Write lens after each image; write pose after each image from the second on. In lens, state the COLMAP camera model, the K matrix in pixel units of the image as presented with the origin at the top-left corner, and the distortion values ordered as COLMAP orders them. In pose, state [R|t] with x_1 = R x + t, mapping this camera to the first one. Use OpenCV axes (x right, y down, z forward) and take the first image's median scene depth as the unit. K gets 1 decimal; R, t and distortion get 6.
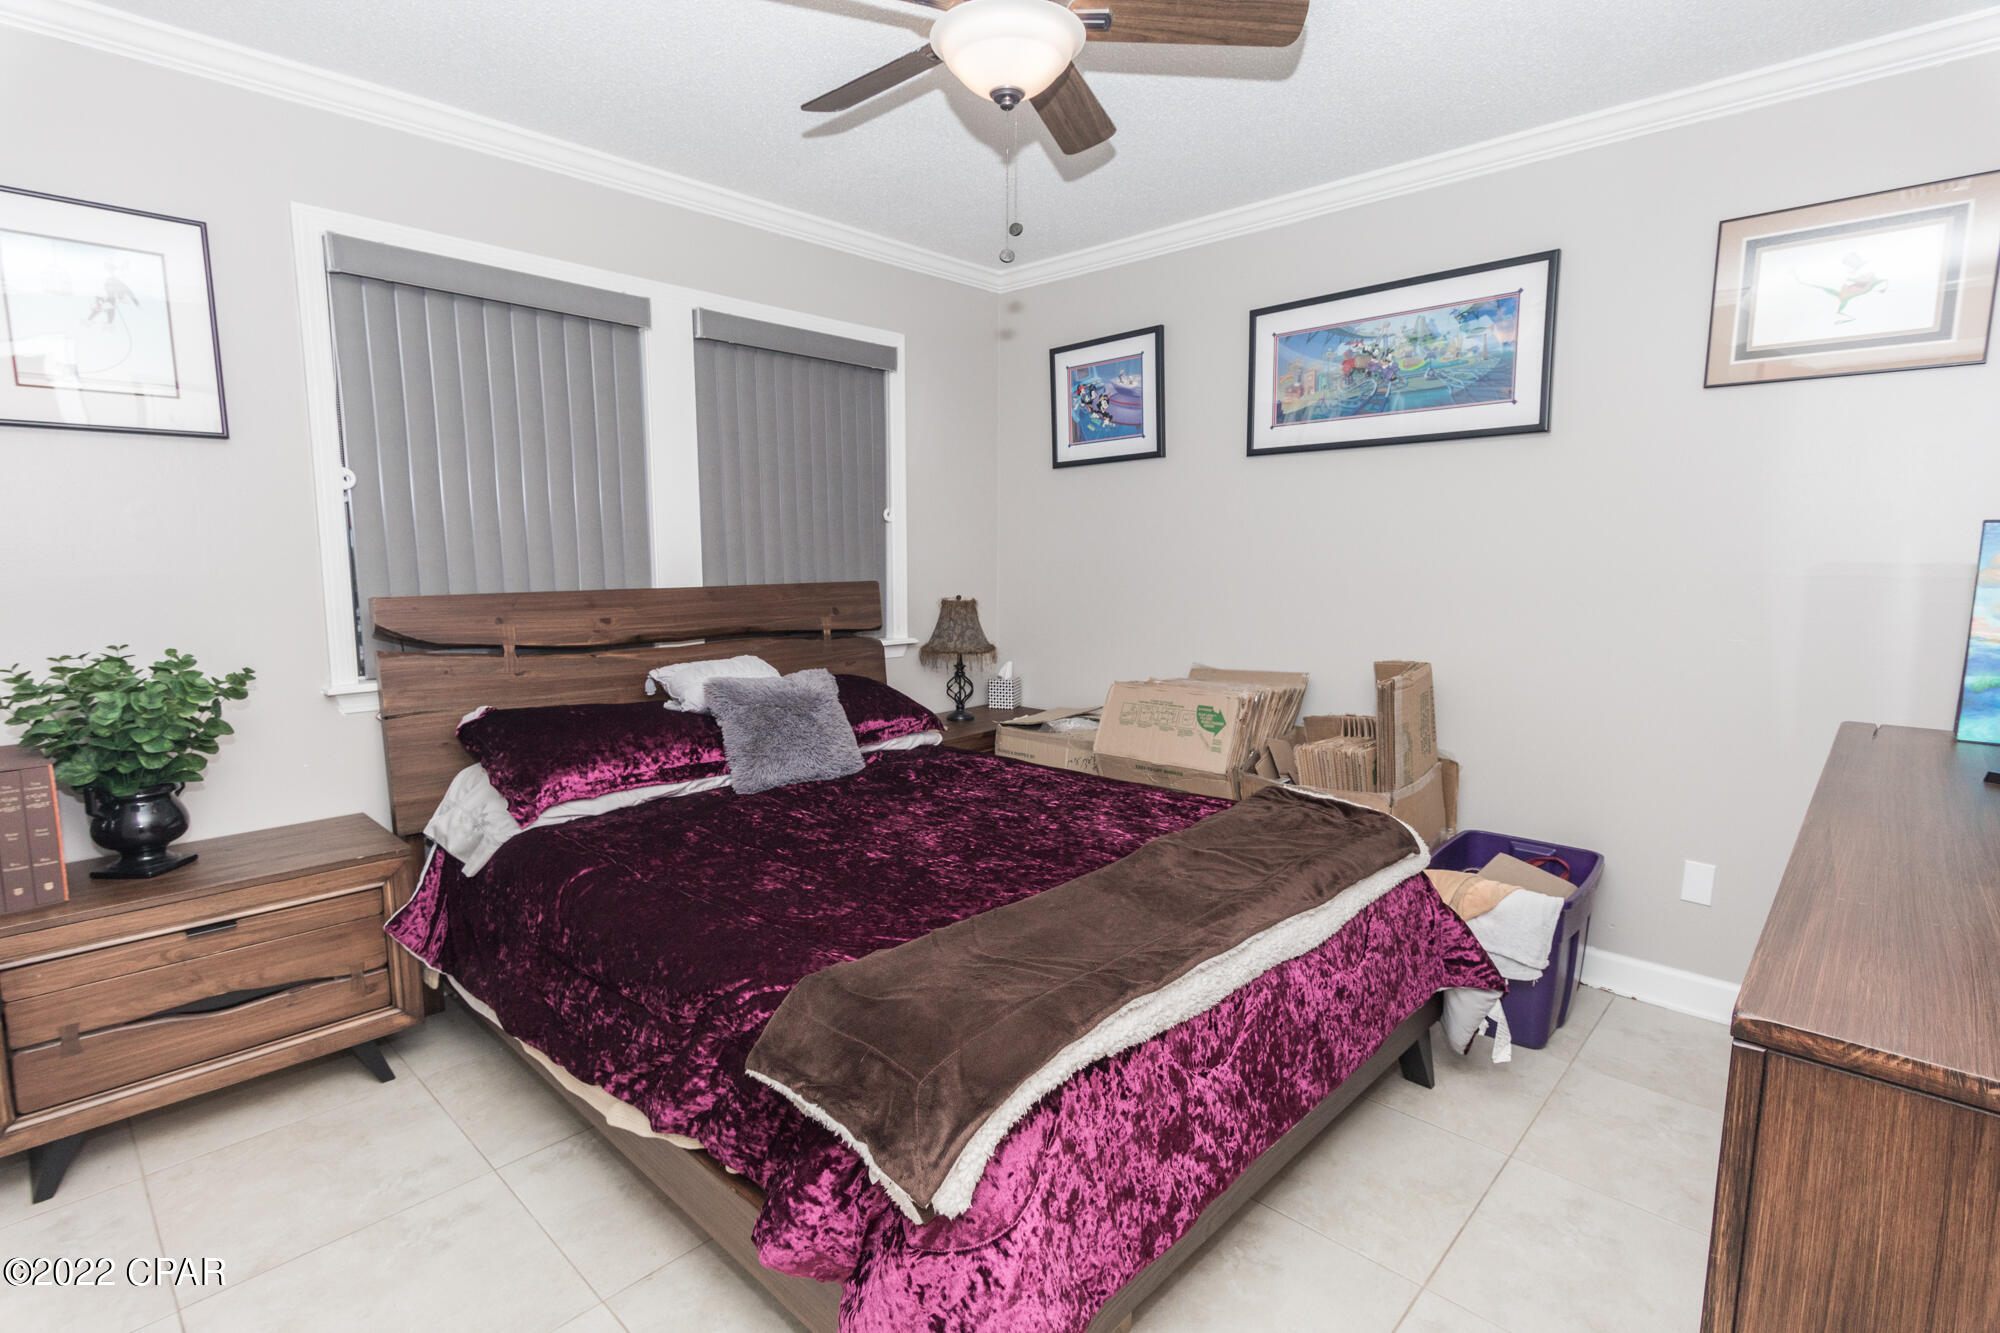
lens RADIAL K [[960.3, 0, 992.7], [0, 960.3, 669.2], [0, 0, 1]] dist [0.003222, -0.000495]
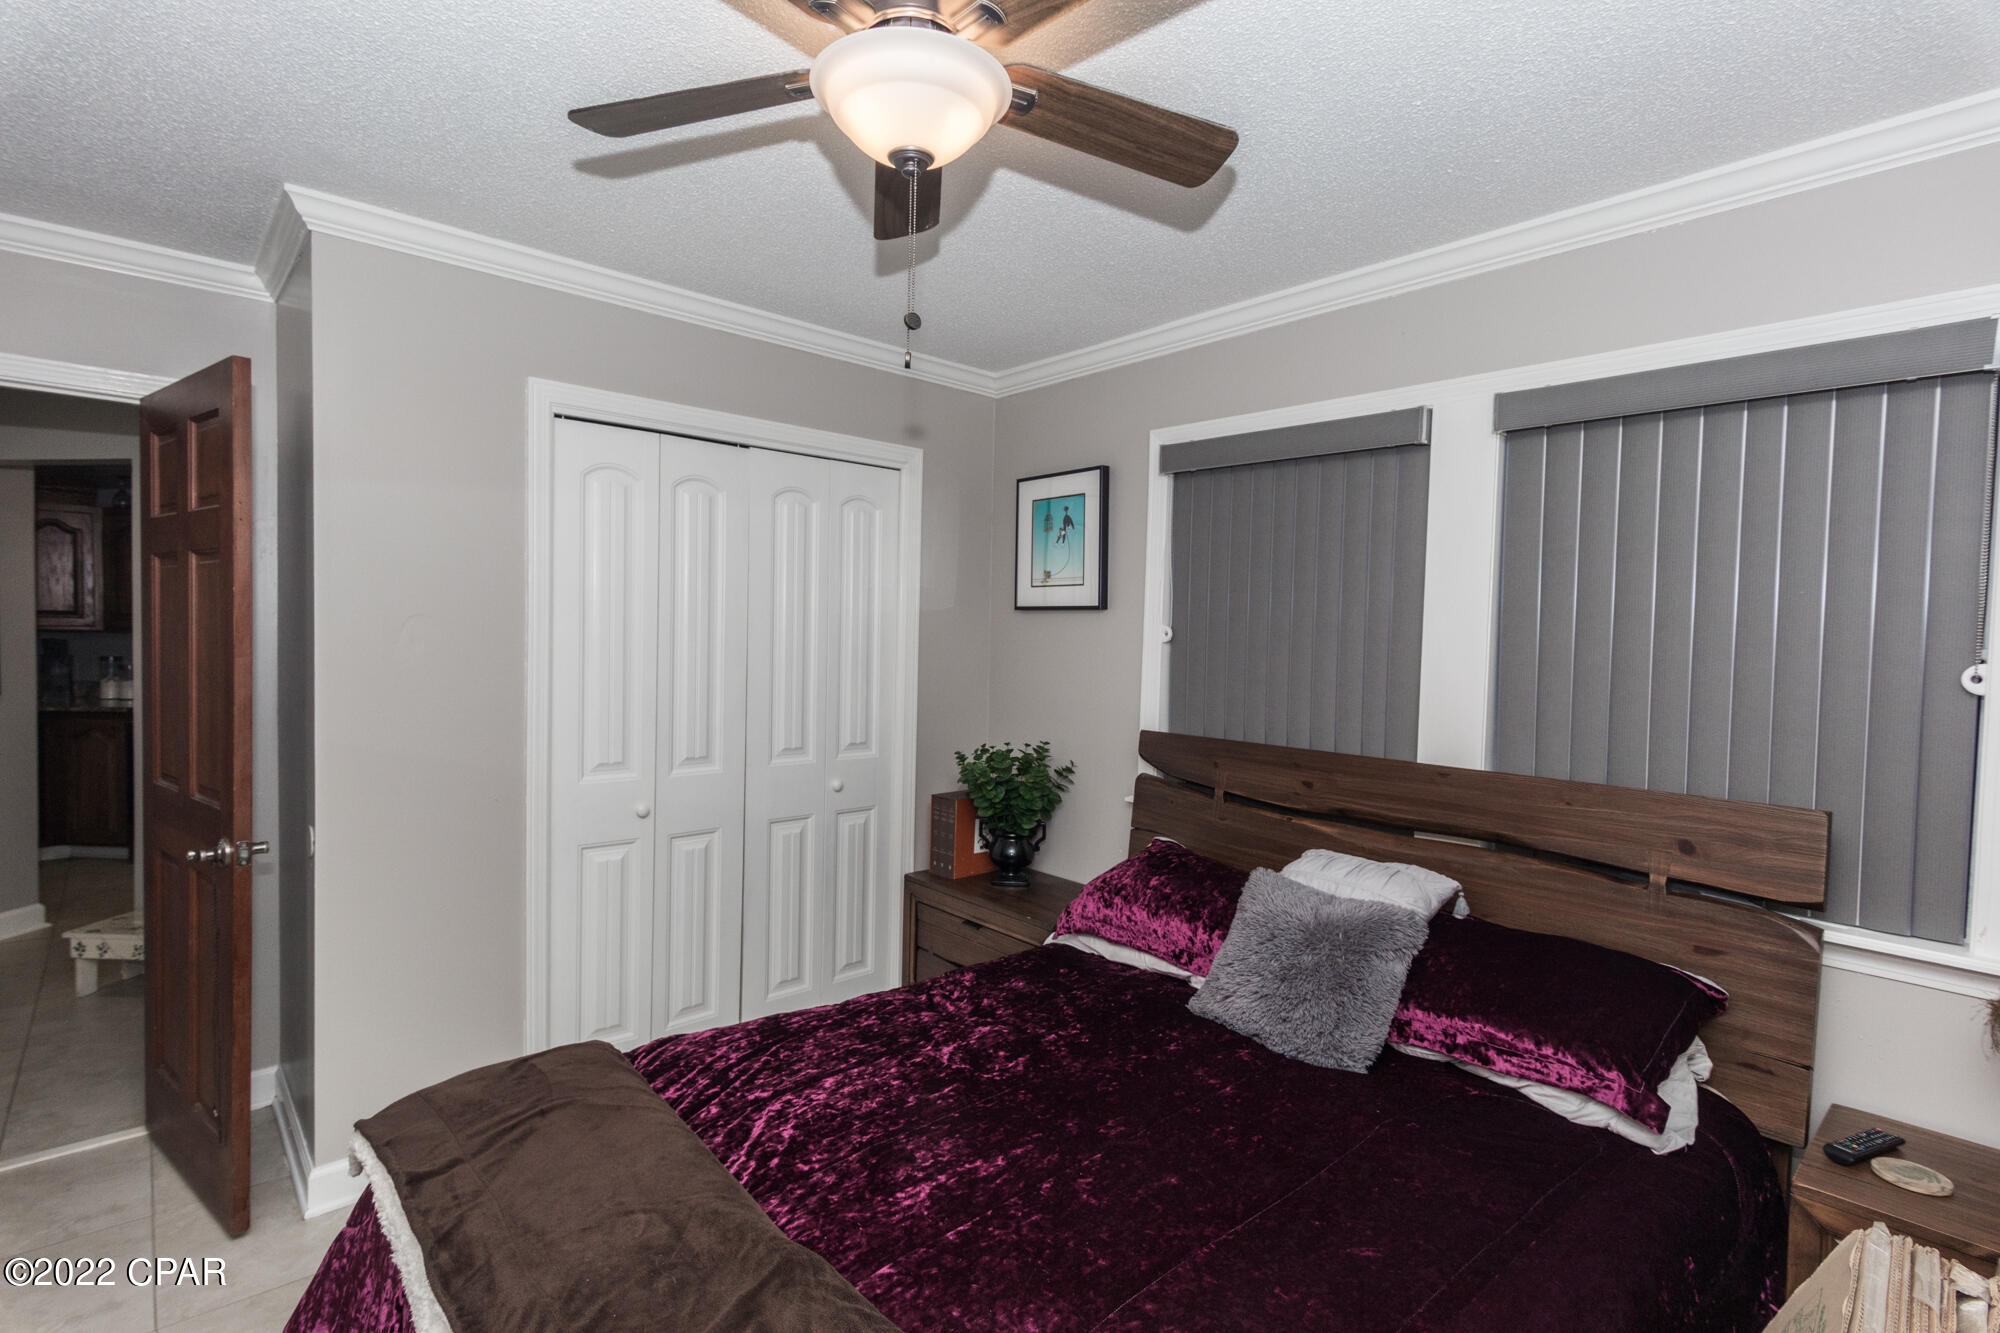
lens RADIAL K [[960.3, 0, 992.7], [0, 960.3, 669.2], [0, 0, 1]] dist [0.003222, -0.000495]
pose [[-0.078706, 0.043633, -0.995943, 0.525422], [-0.145278, 0.987874, 0.054760, -0.168146], [0.986255, 0.148998, -0.071412, 0.780776]]
